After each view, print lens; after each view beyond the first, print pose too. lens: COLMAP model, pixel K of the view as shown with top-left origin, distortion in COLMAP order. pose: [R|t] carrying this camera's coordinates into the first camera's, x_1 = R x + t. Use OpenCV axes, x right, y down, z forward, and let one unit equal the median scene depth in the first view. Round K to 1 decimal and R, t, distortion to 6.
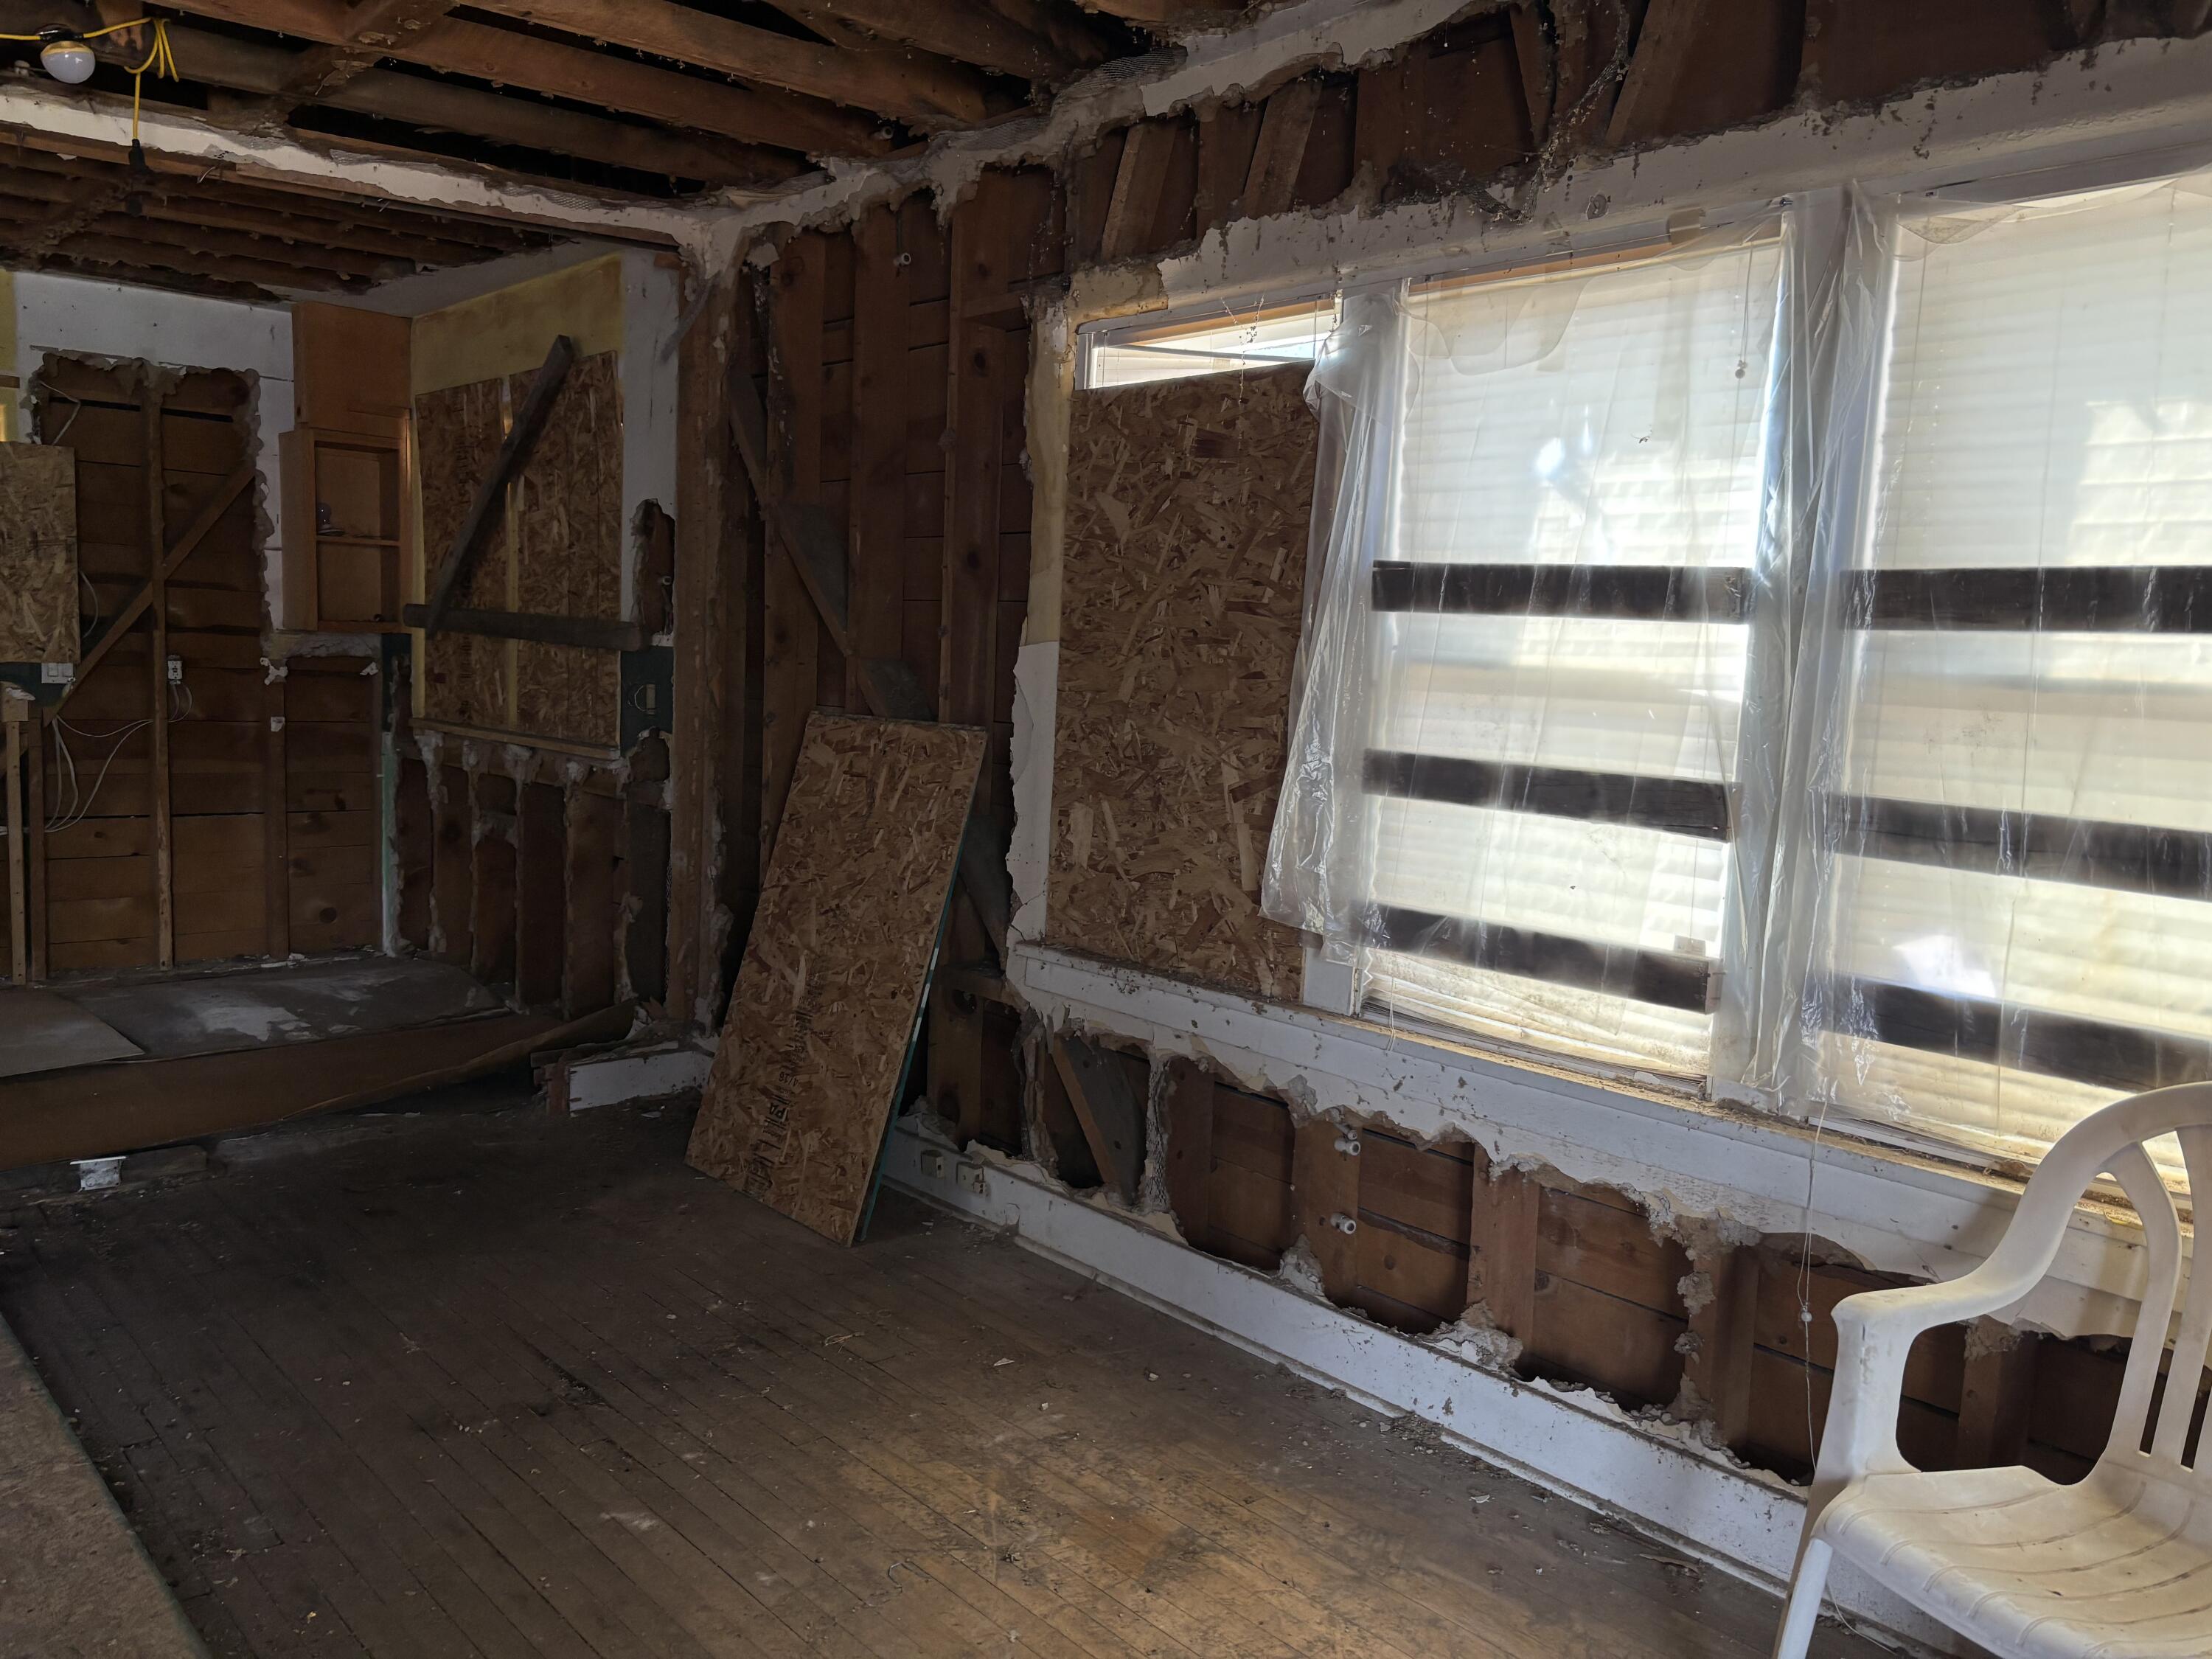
lens RADIAL K [[1669.1, 0, 1110.4], [0, 1669.1, 863.7], [0, 0, 1]] dist [0.042308, -0.049546]
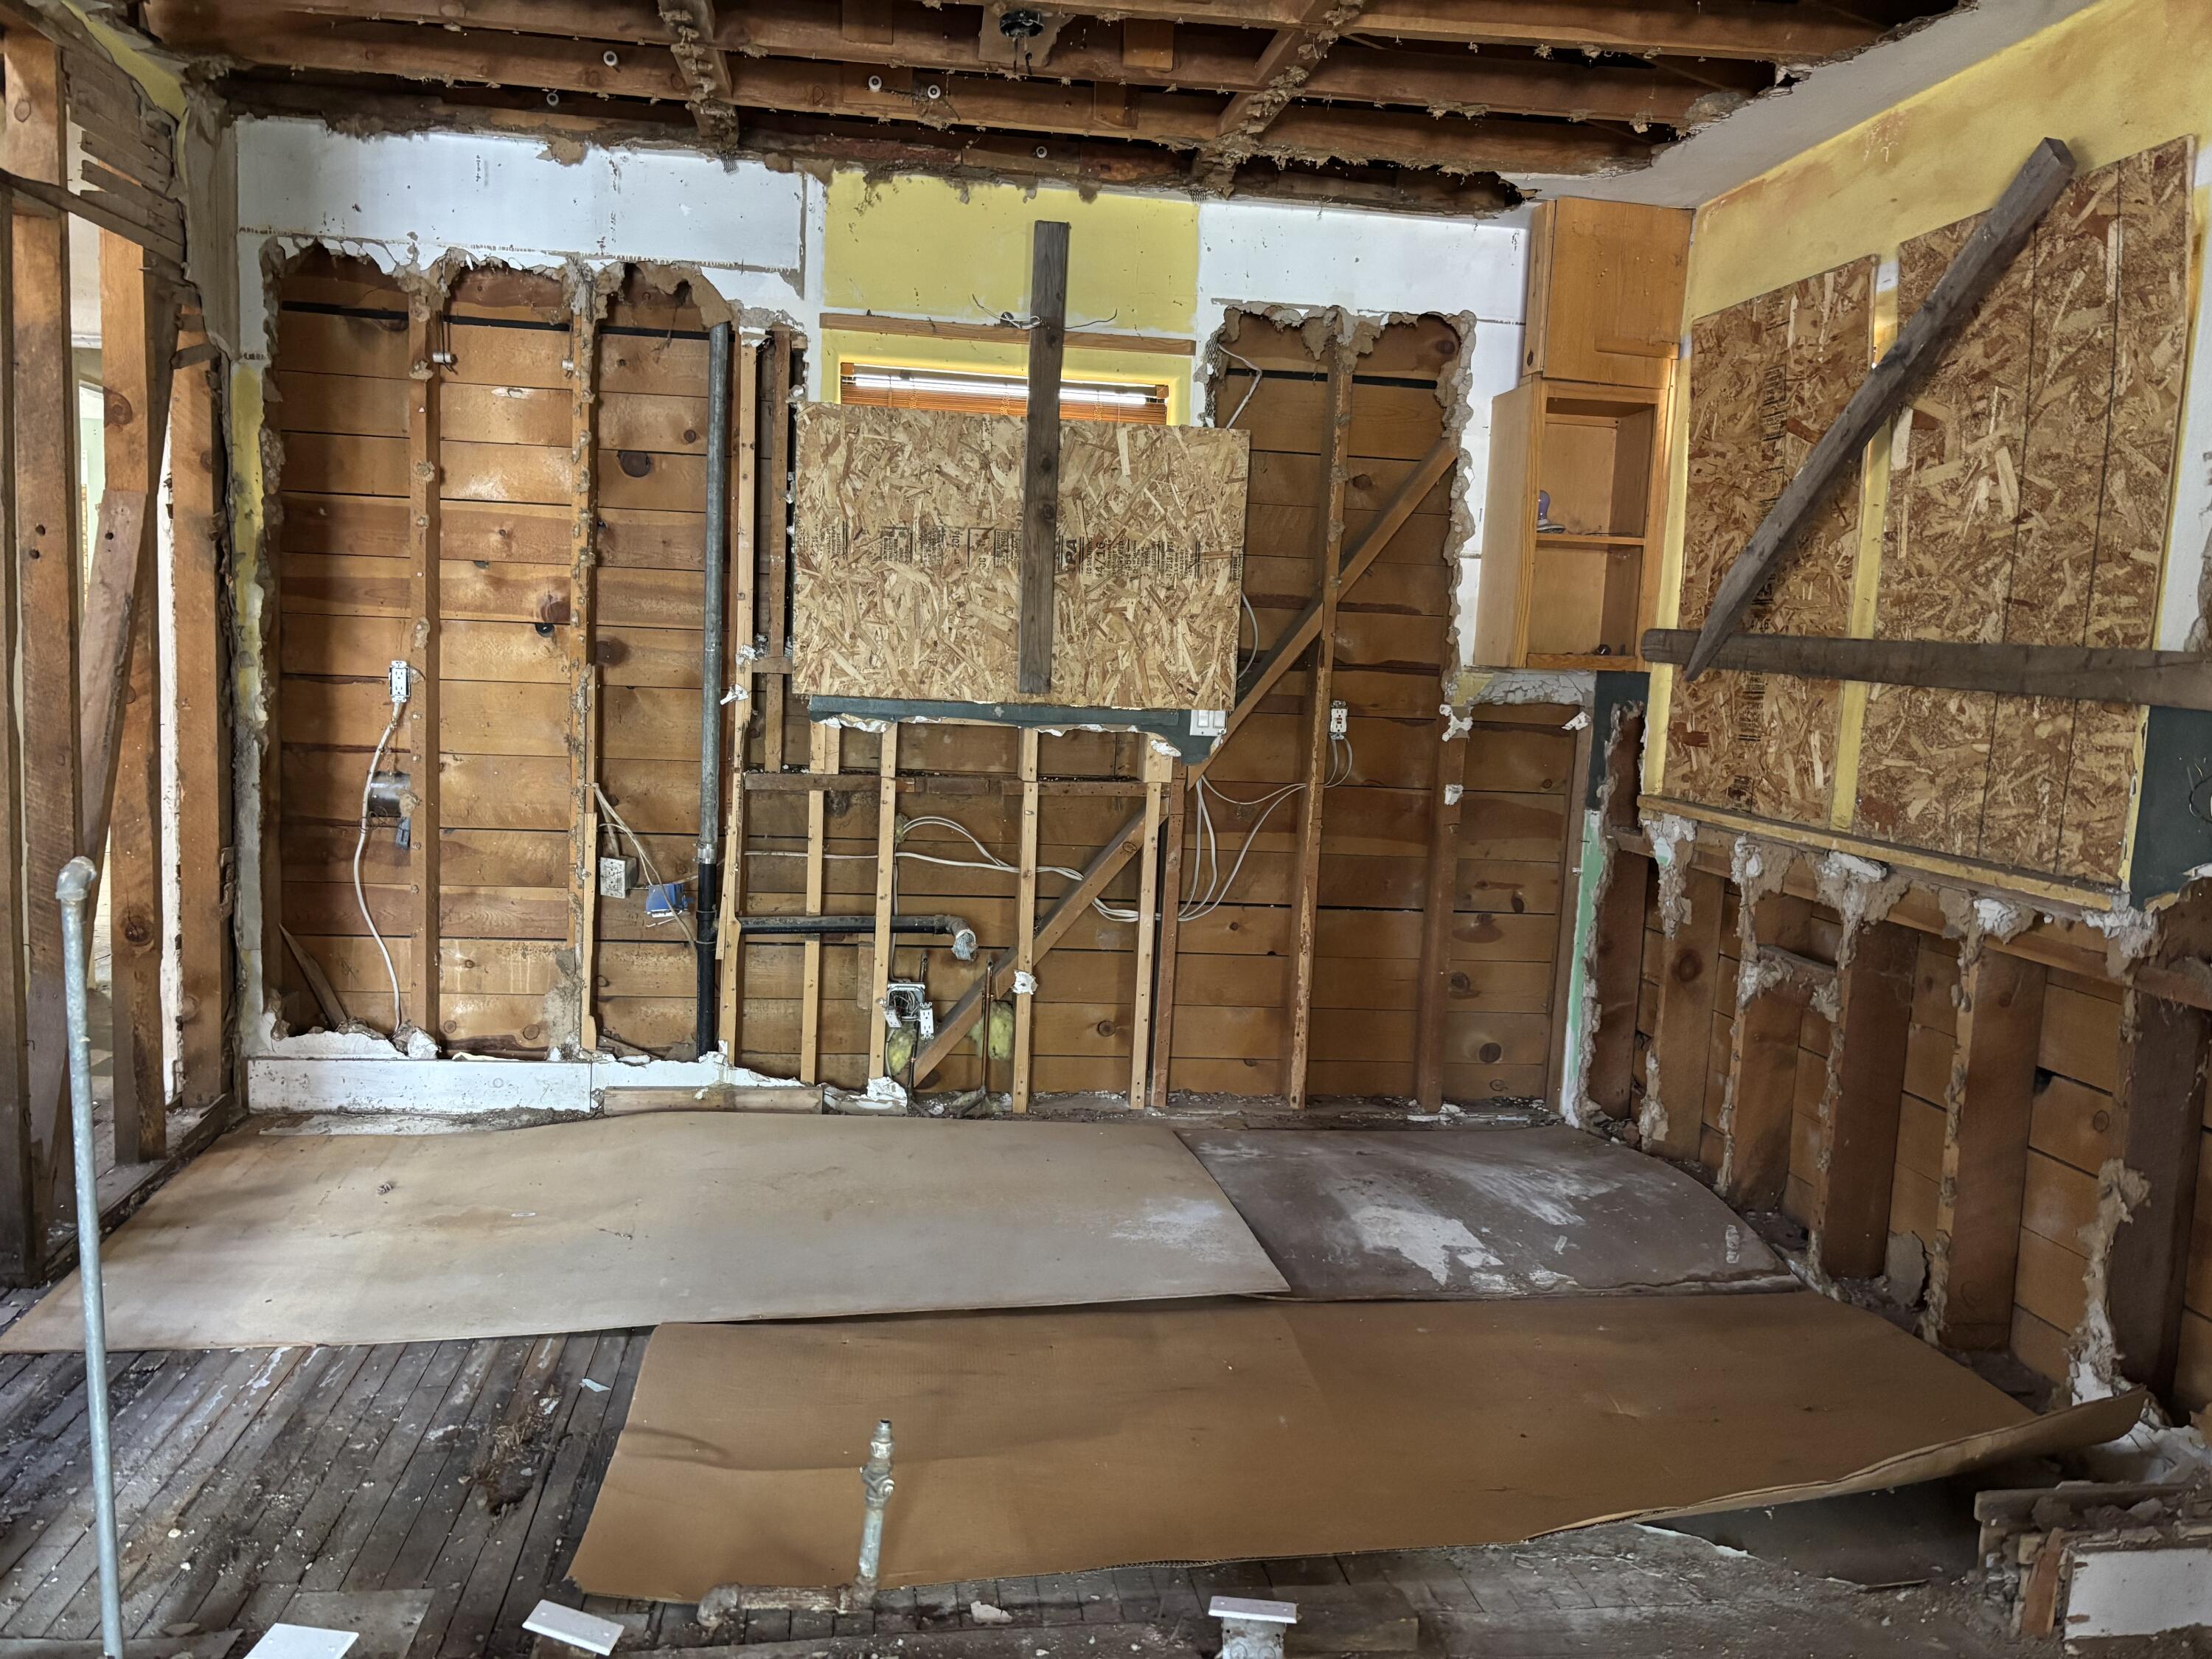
lens RADIAL K [[1681.0, 0, 1149.9], [0, 1681.0, 832.5], [0, 0, 1]] dist [0.000437, -0.003386]
pose [[0.845626, 0.052999, -0.531138, -0.233909], [-0.073319, 0.997160, -0.017230, -0.047635], [0.528716, 0.053513, 0.847110, 0.332530]]
